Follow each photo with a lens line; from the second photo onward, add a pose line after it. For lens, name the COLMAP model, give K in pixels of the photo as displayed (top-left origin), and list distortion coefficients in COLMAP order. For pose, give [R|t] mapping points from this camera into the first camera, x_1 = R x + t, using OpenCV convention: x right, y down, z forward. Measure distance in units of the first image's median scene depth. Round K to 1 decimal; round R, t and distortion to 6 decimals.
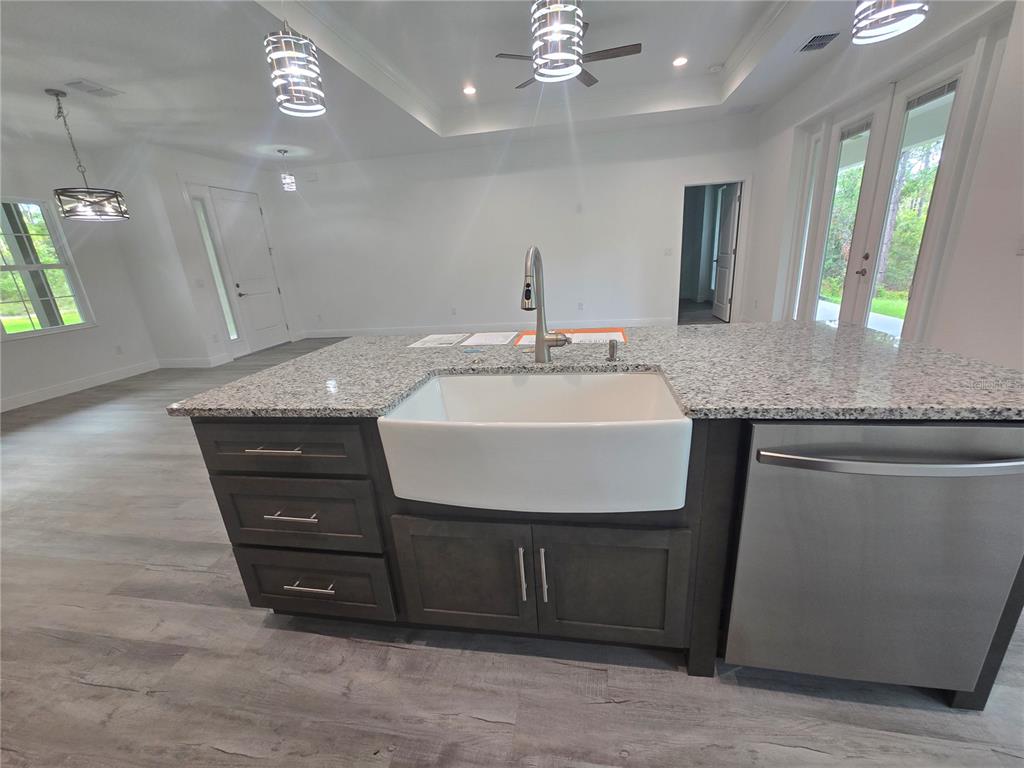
lens RADIAL K [[416.6, 0, 517.5], [0, 416.6, 379.5], [0, 0, 1]] dist [-0.000909, 0.000473]
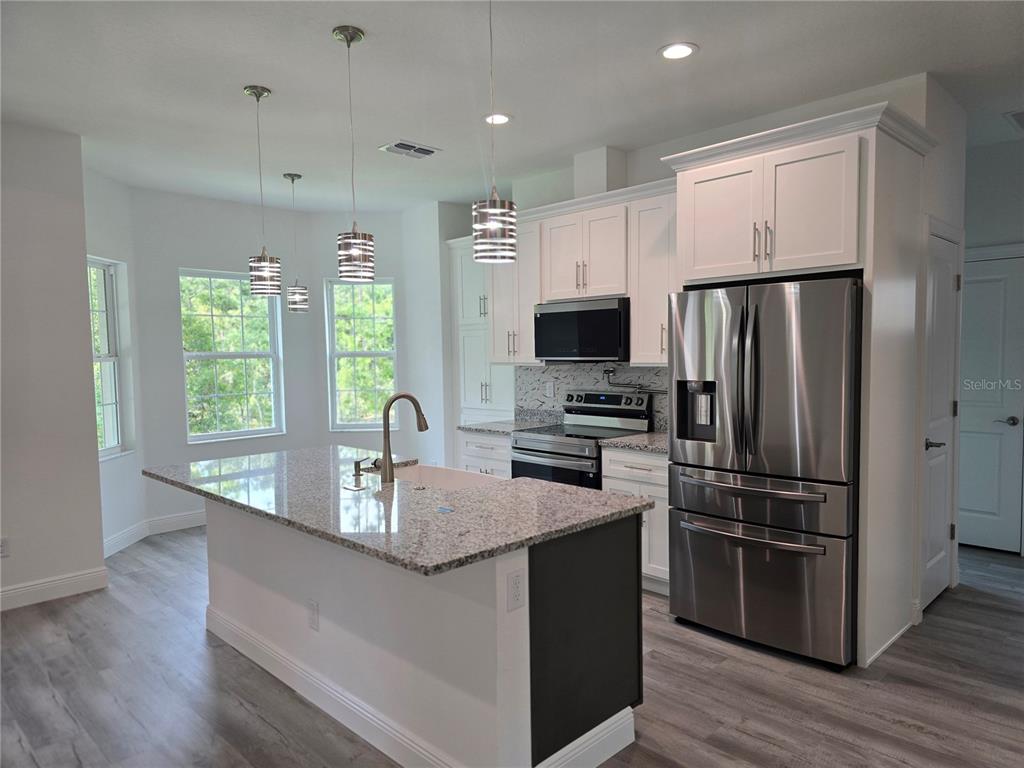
lens RADIAL K [[684.2, 0, 519.2], [0, 684.2, 390.0], [0, 0, 1]] dist [0.062221, -0.054094]
pose [[-0.810242, 0.044089, 0.584435, -1.278218], [0.239749, 0.934854, 0.261855, -0.645598], [-0.534817, 0.352283, -0.768028, 1.979508]]
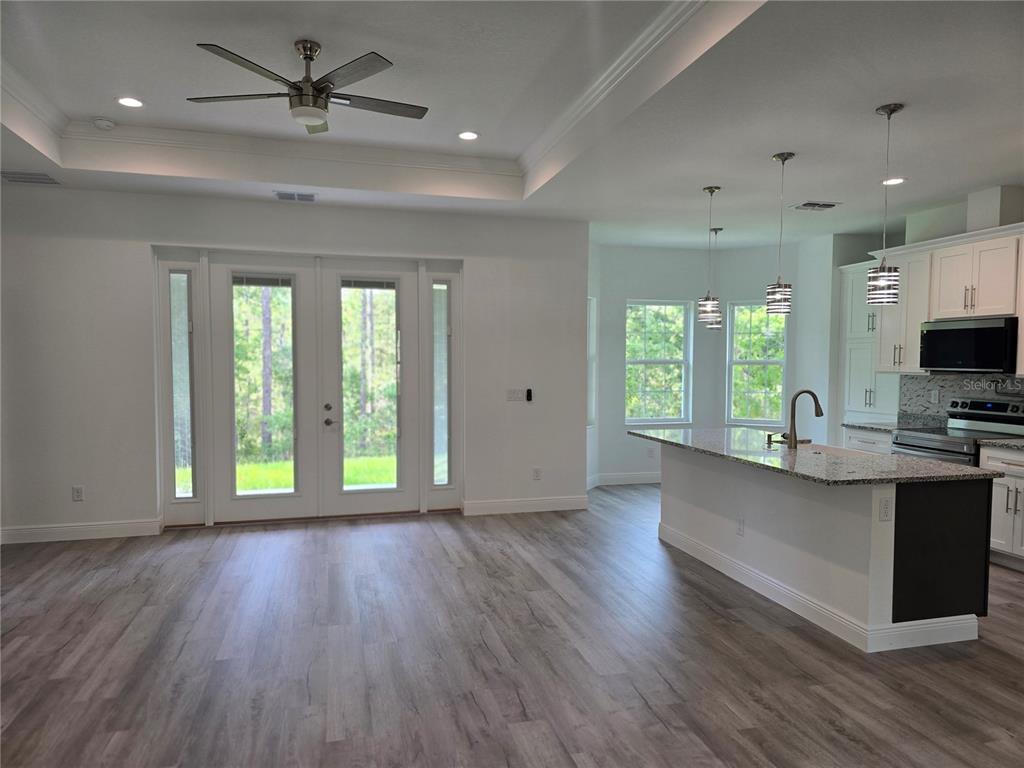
lens RADIAL K [[684.2, 0, 512.2], [0, 684.2, 397.9], [0, 0, 1]] dist [0.062221, -0.054094]
pose [[-0.409323, 0.013491, 0.912290, -1.953166], [0.296185, 0.947704, 0.118877, -0.864923], [-0.862977, 0.318866, -0.391912, 2.805010]]
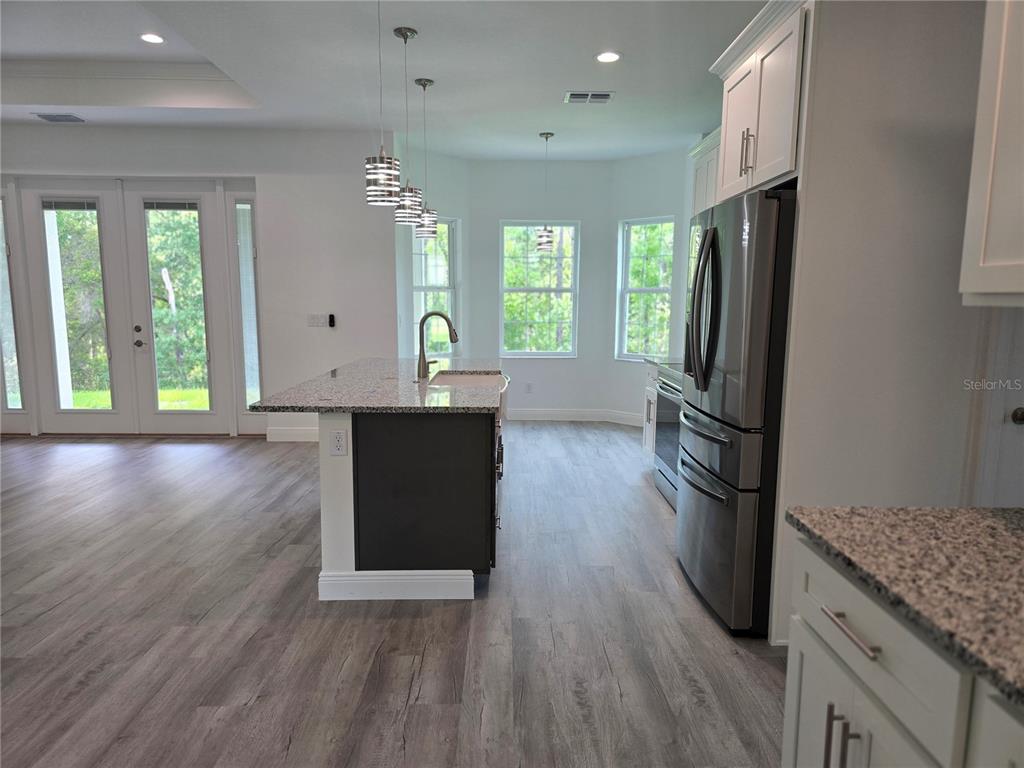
lens RADIAL K [[684.2, 0, 519.1], [0, 684.2, 398.2], [0, 0, 1]] dist [0.062221, -0.054094]
pose [[-0.175292, -0.078662, 0.981369, -2.339359], [0.298925, 0.945493, 0.129180, -0.179893], [-0.938039, 0.316000, -0.142224, 0.932337]]
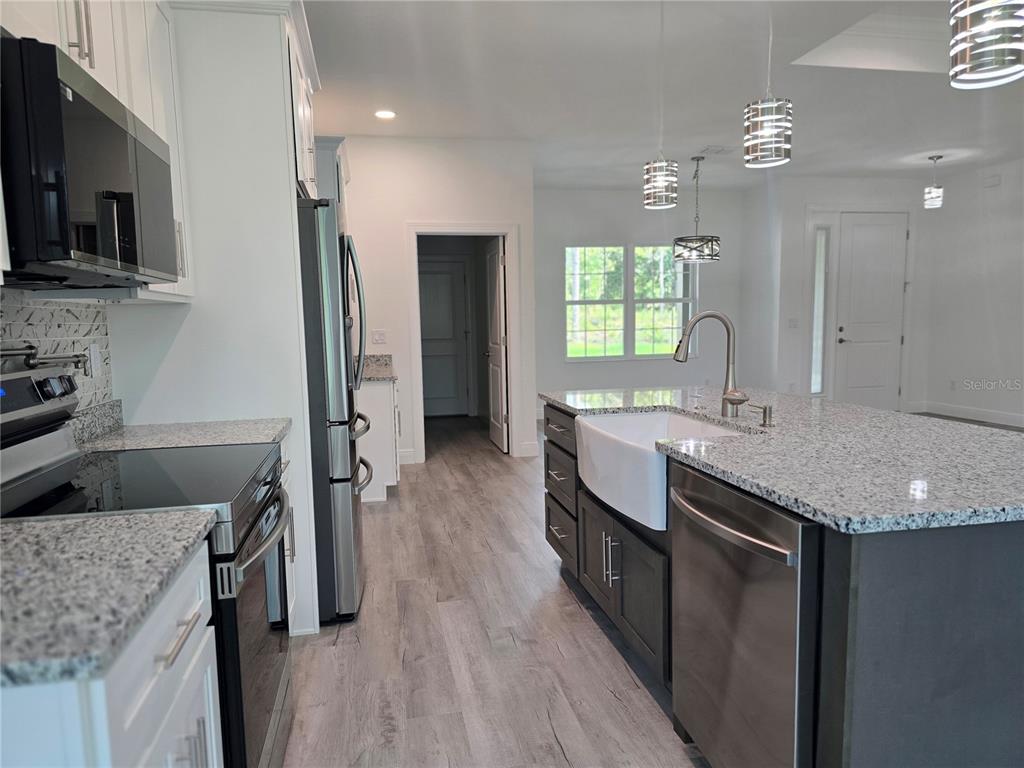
lens RADIAL K [[684.2, 0, 510.7], [0, 684.2, 393.3], [0, 0, 1]] dist [0.062221, -0.054094]
pose [[0.352812, 0.156817, -0.922460, 1.243545], [-0.279546, 0.958496, 0.056026, -0.035365], [0.892960, 0.238103, 0.382006, -0.116434]]
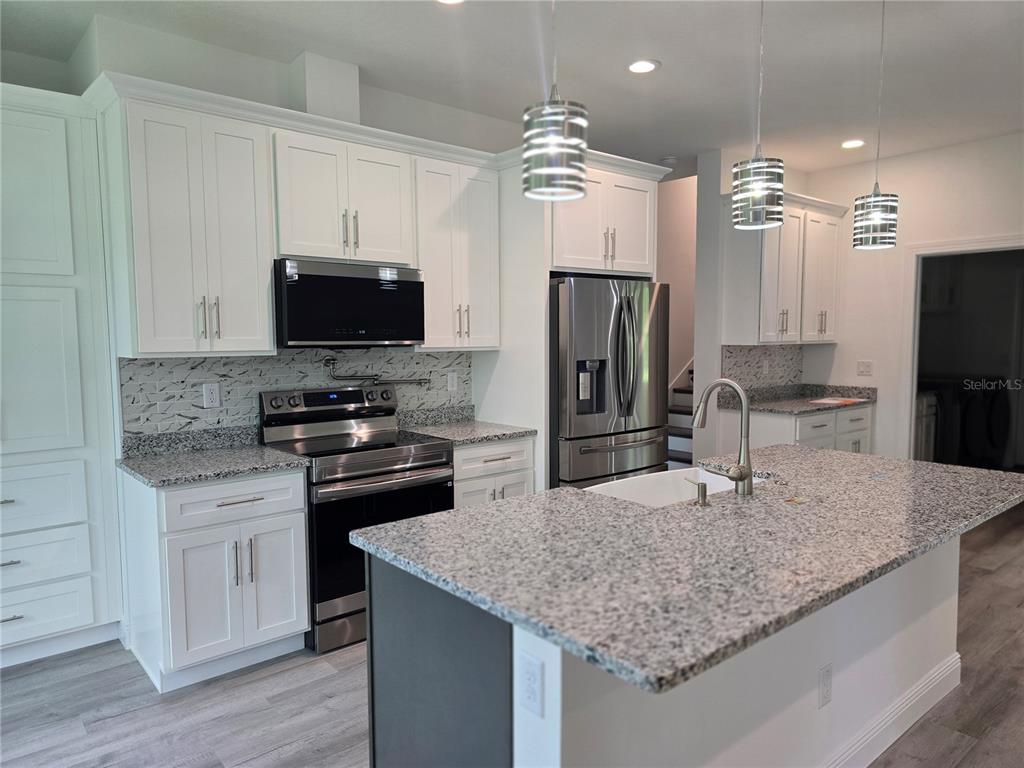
lens RADIAL K [[684.2, 0, 510.4], [0, 684.2, 387.6], [0, 0, 1]] dist [0.062221, -0.054094]
pose [[-0.642532, 0.128965, -0.755328, 1.373442], [-0.182728, 0.931509, 0.314487, -0.585128], [0.744153, 0.340087, -0.574959, 1.249302]]
